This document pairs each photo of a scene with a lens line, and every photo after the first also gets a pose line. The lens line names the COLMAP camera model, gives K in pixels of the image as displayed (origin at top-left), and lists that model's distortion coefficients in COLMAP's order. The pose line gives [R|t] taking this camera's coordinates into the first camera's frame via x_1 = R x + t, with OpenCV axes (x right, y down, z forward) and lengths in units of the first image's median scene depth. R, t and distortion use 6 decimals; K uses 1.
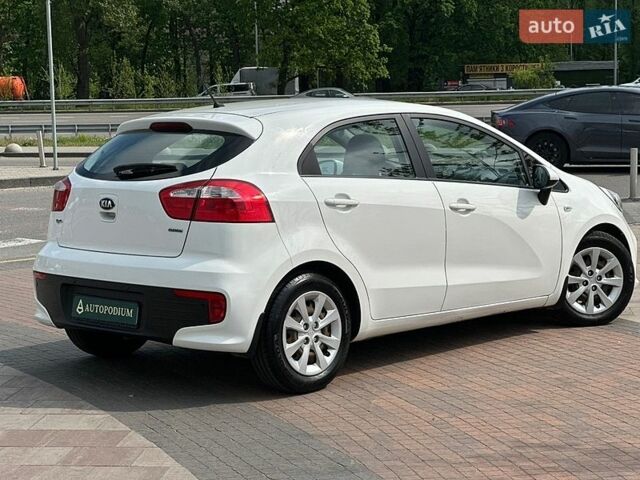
lens RADIAL K [[1434.1, 0, 321.3], [0, 1434.1, 230.0], [0, 0, 1]] dist [-0.280966, 6.842485]
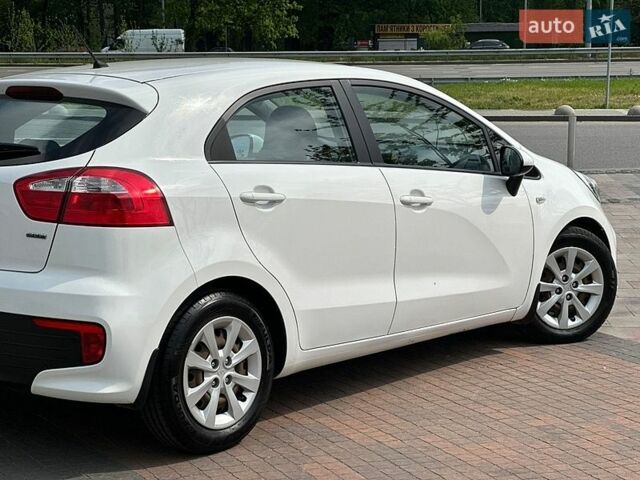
lens RADIAL K [[1420.3, 0, 320.0], [0, 1420.3, 240.0], [0, 0, 1]] dist [0.016689, 2.554755]
pose [[0.997891, 0.006258, 0.064616, -0.003799], [-0.008599, 0.999314, 0.036015, -0.022709], [-0.064346, -0.036495, 0.997260, 0.235199]]
